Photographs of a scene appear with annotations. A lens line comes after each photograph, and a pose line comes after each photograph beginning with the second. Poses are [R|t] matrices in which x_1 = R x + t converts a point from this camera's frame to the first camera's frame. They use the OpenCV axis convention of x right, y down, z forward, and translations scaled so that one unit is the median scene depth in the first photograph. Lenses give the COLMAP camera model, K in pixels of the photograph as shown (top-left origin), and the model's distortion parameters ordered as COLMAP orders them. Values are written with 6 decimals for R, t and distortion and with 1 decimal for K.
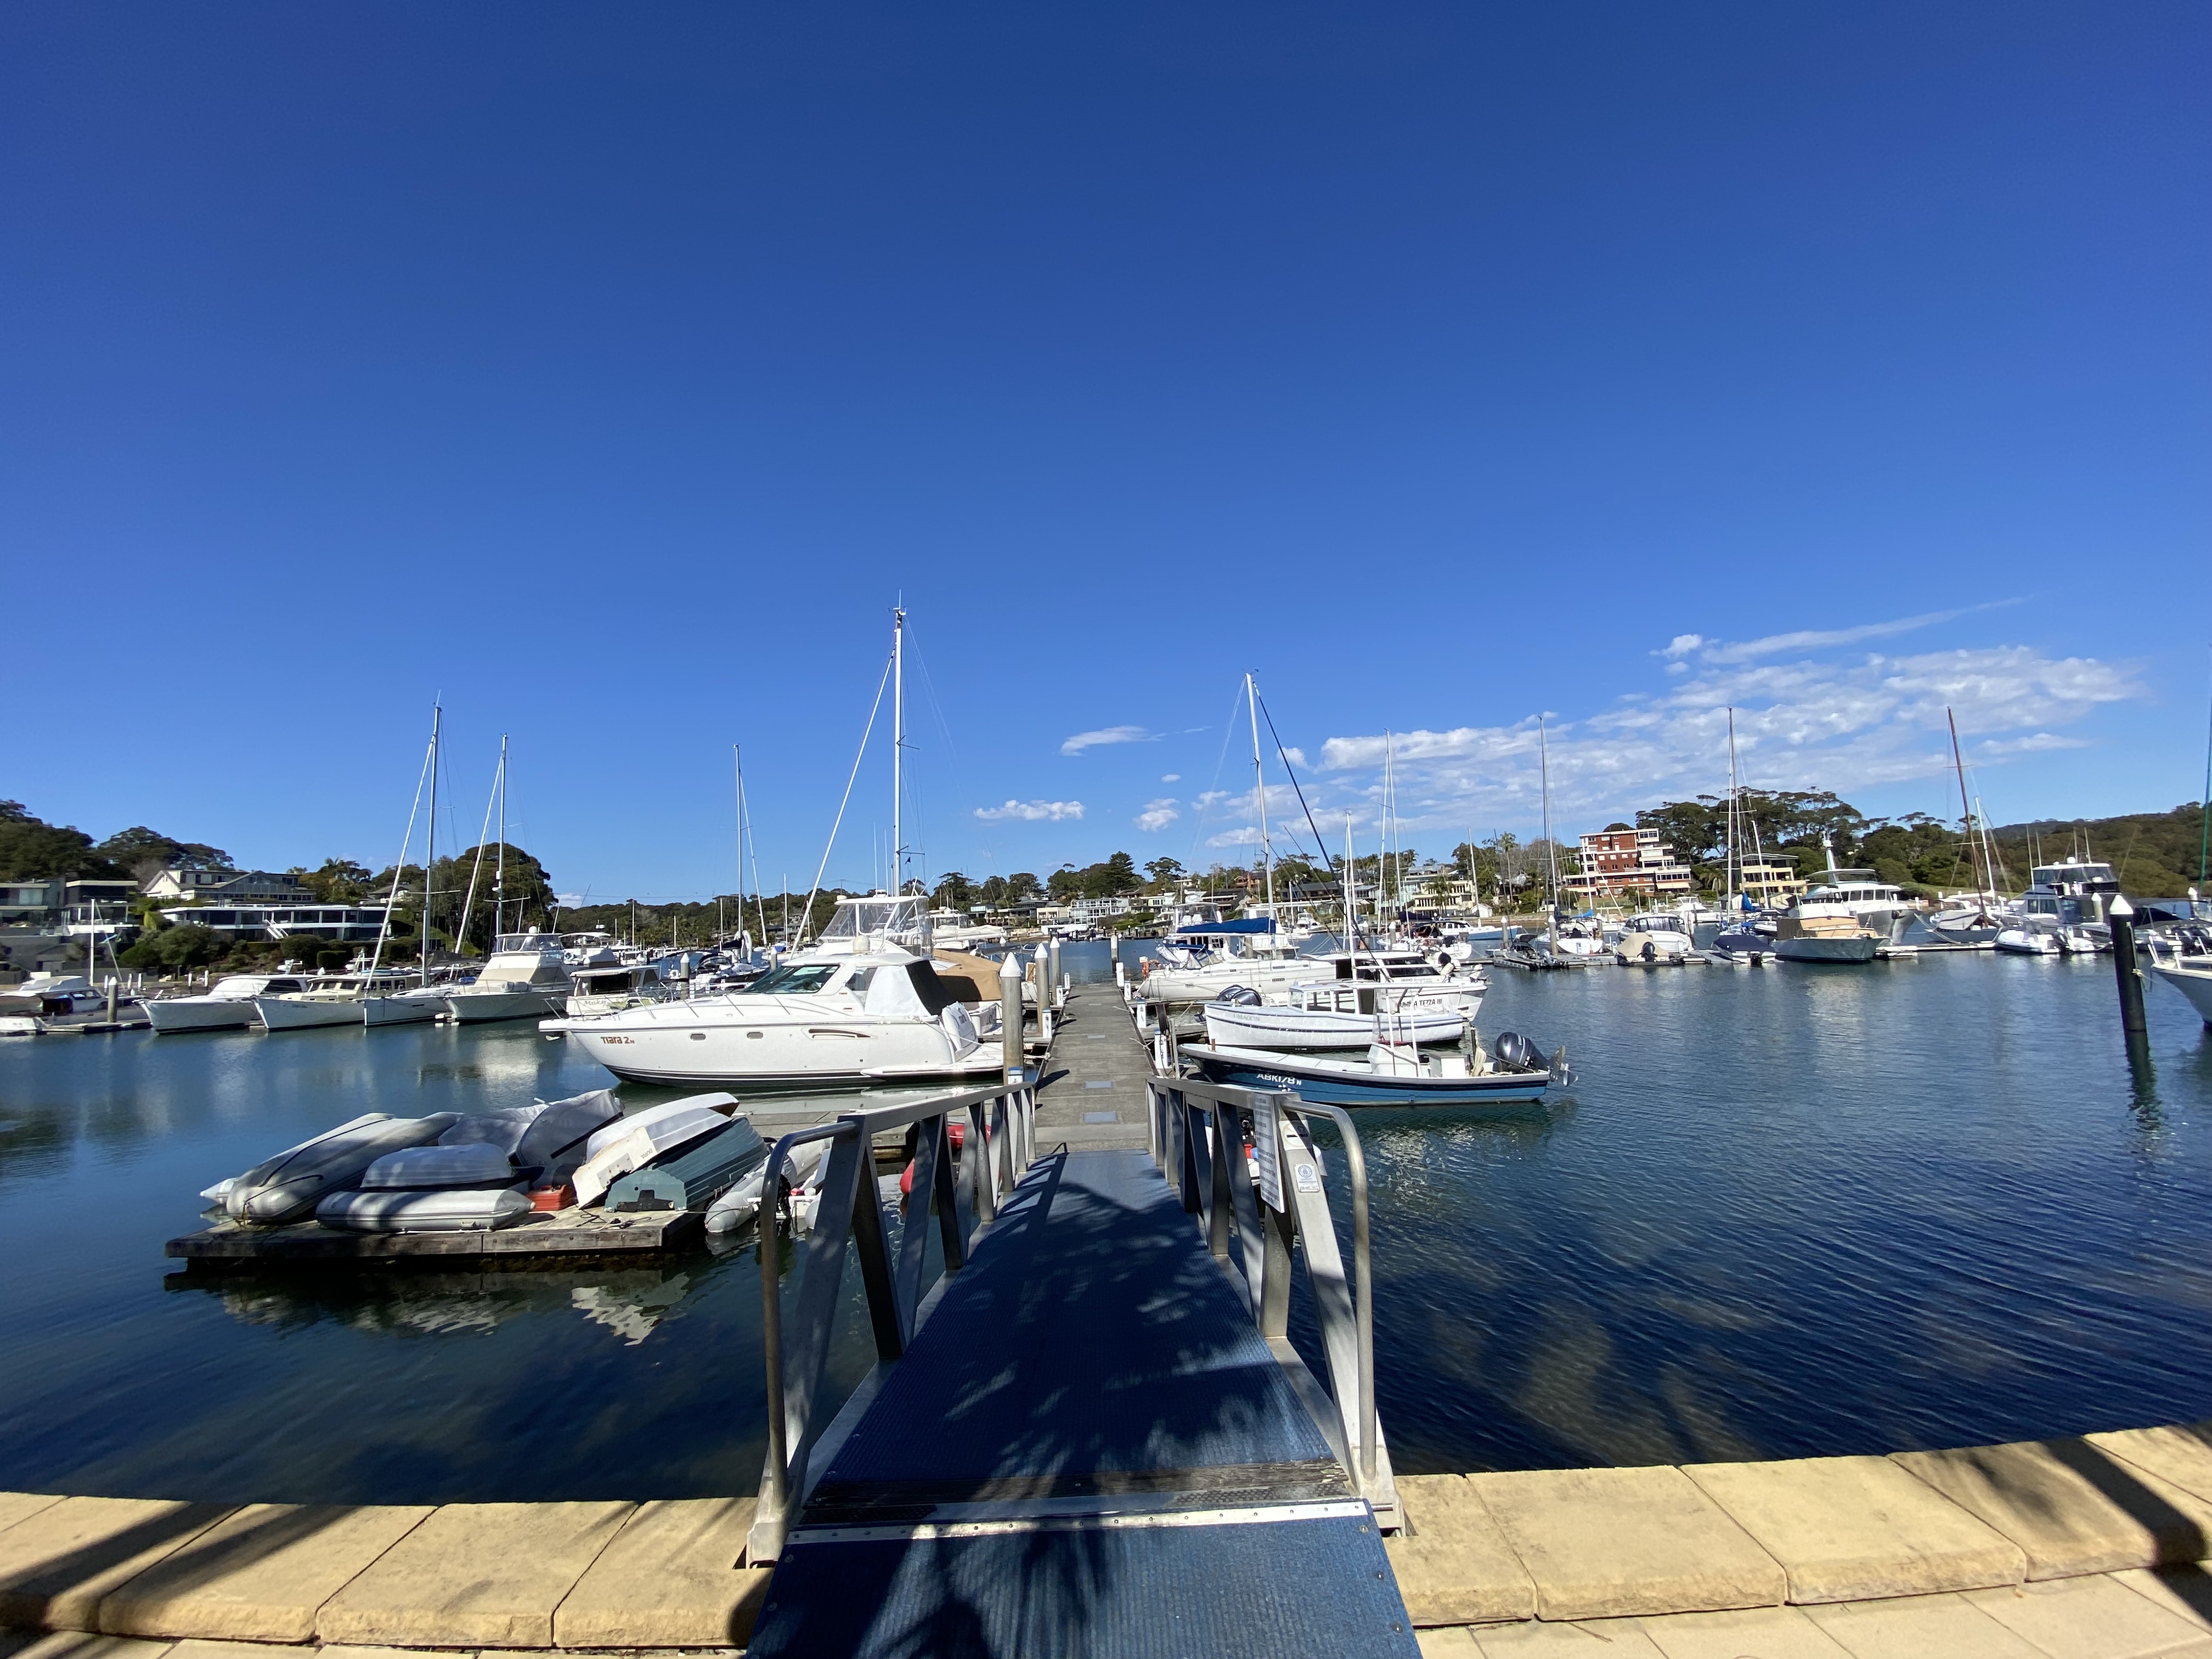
lens RADIAL K [[878.3, 0, 1106.0], [0, 878.3, 829.5], [0, 0, 1]] dist [0.016218, -0.000070]
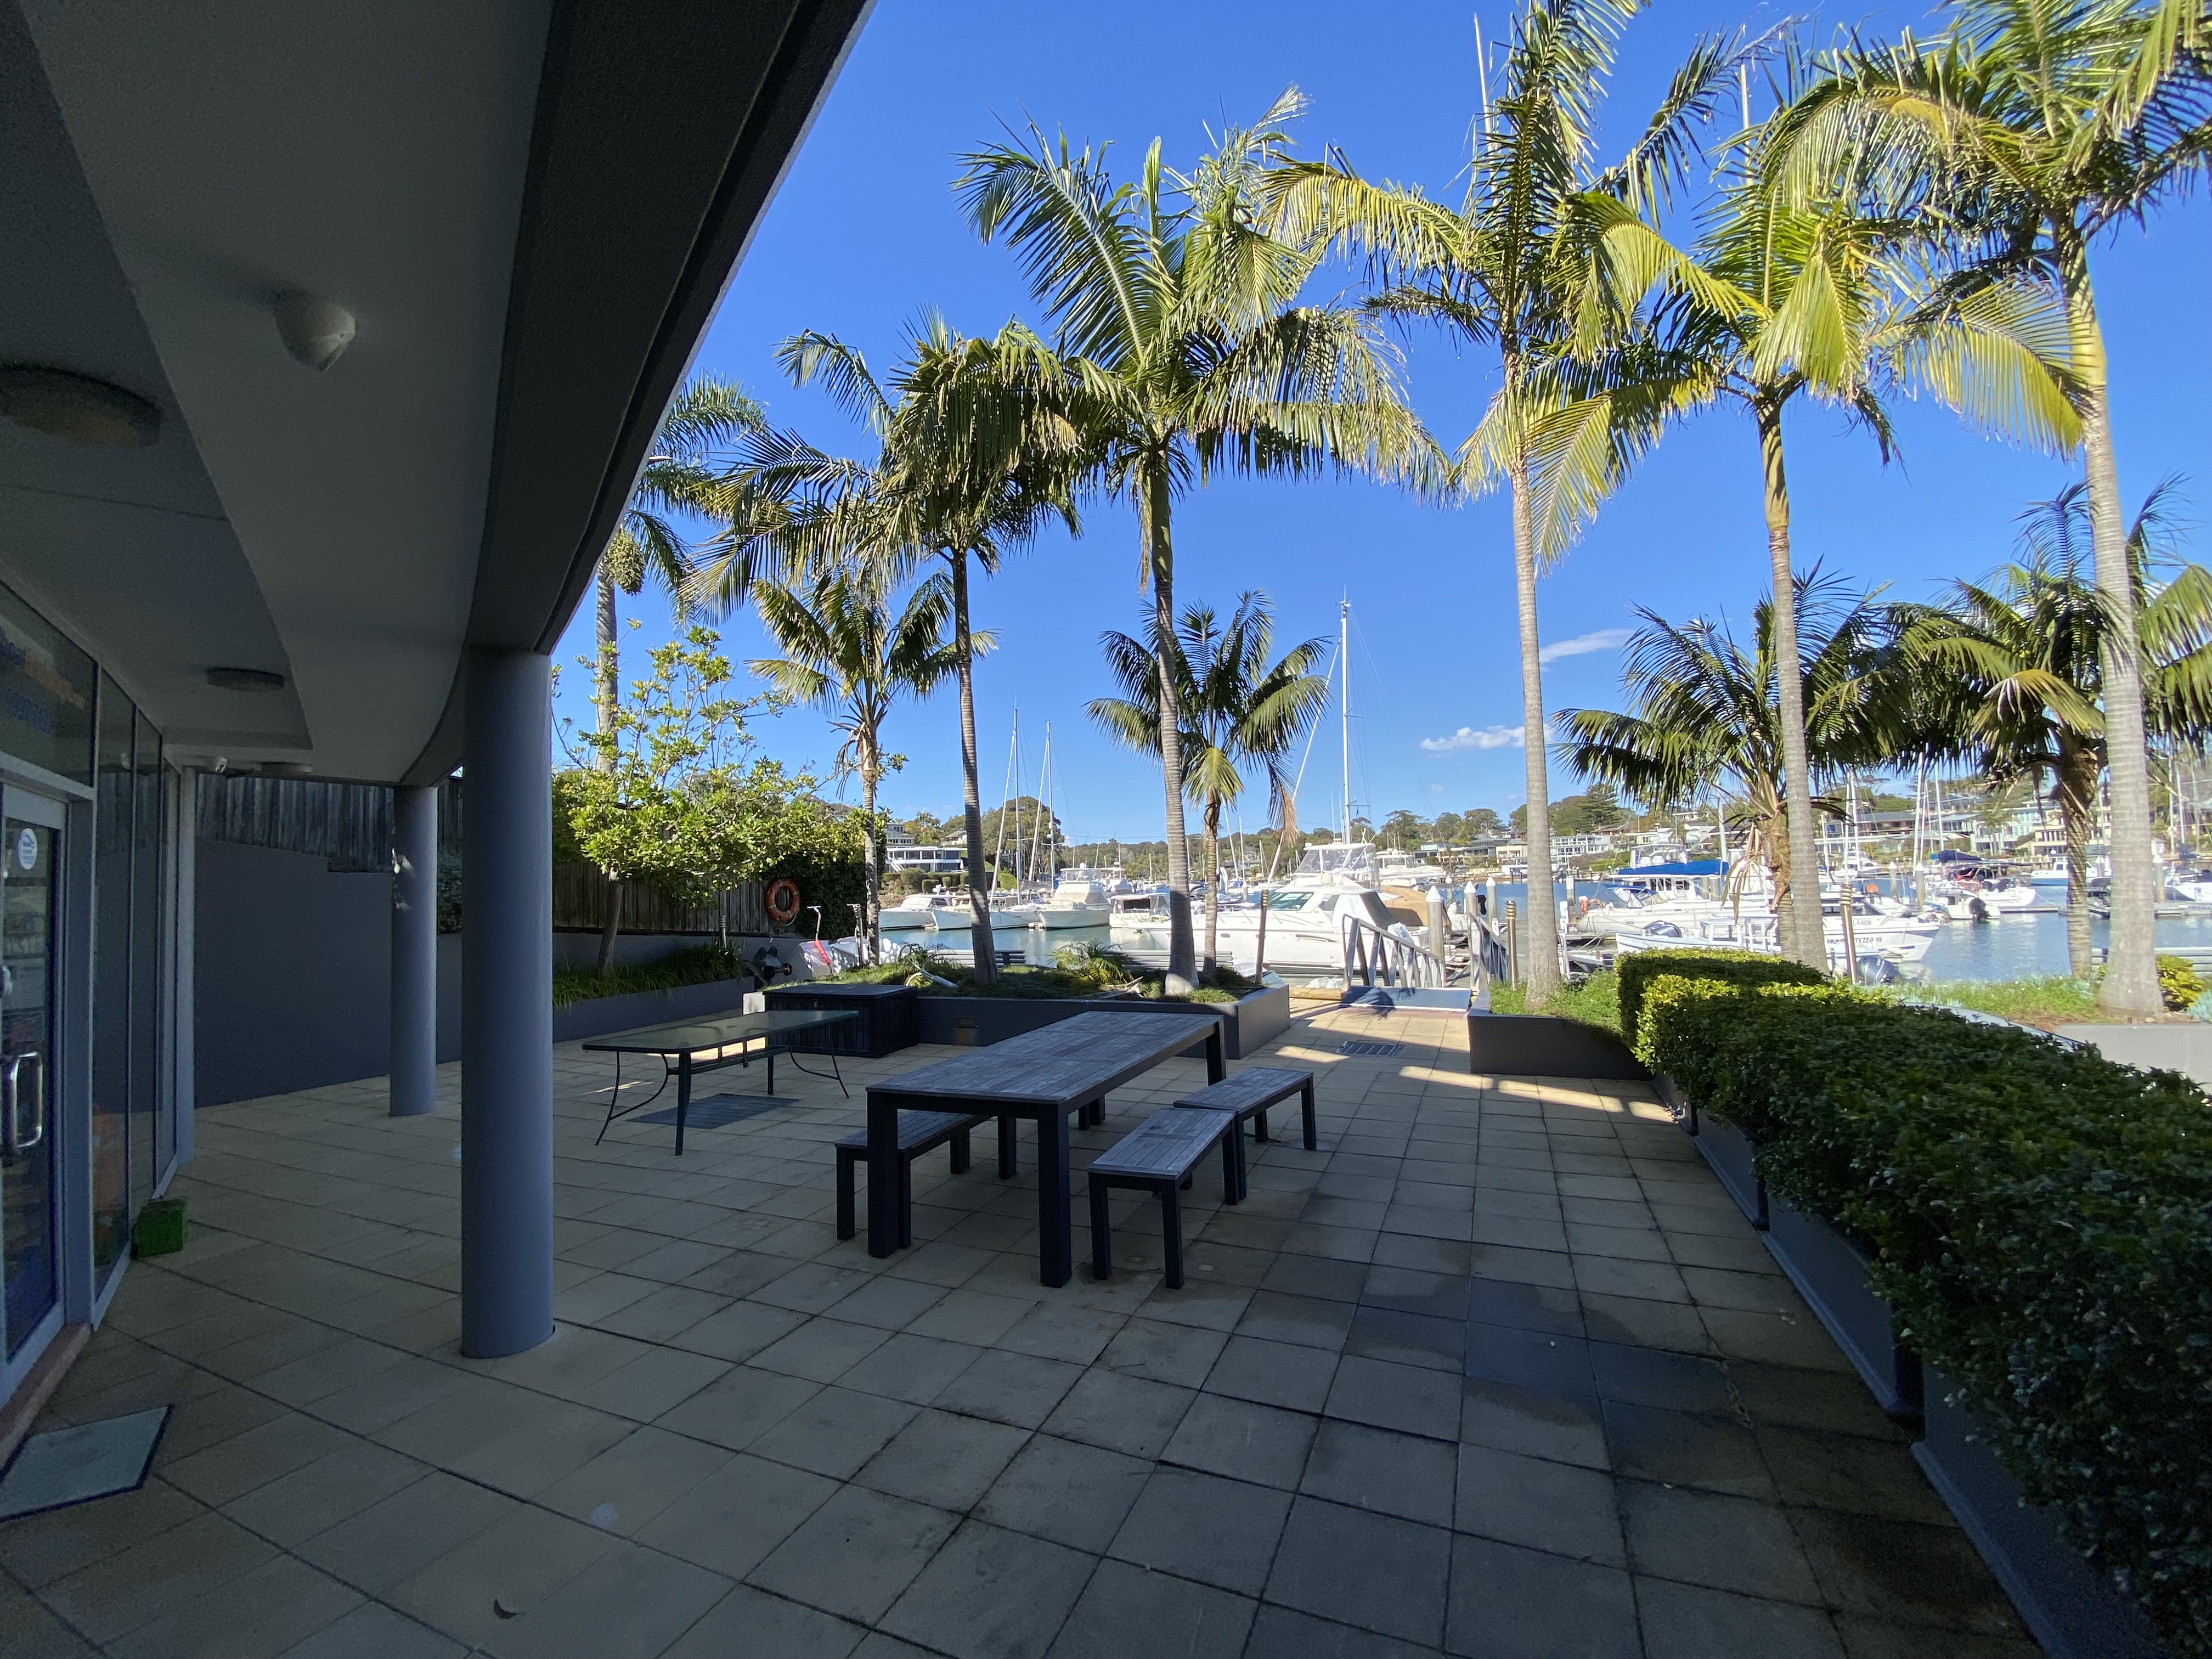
lens RADIAL K [[890.3, 0, 1096.3], [0, 890.3, 776.3], [0, 0, 1]] dist [-0.000463, -0.009589]
pose [[0.876535, -0.042115, -0.479492, 0.034852], [0.046964, 0.998895, -0.001884, -0.019003], [0.479041, -0.020868, 0.877544, -0.167965]]
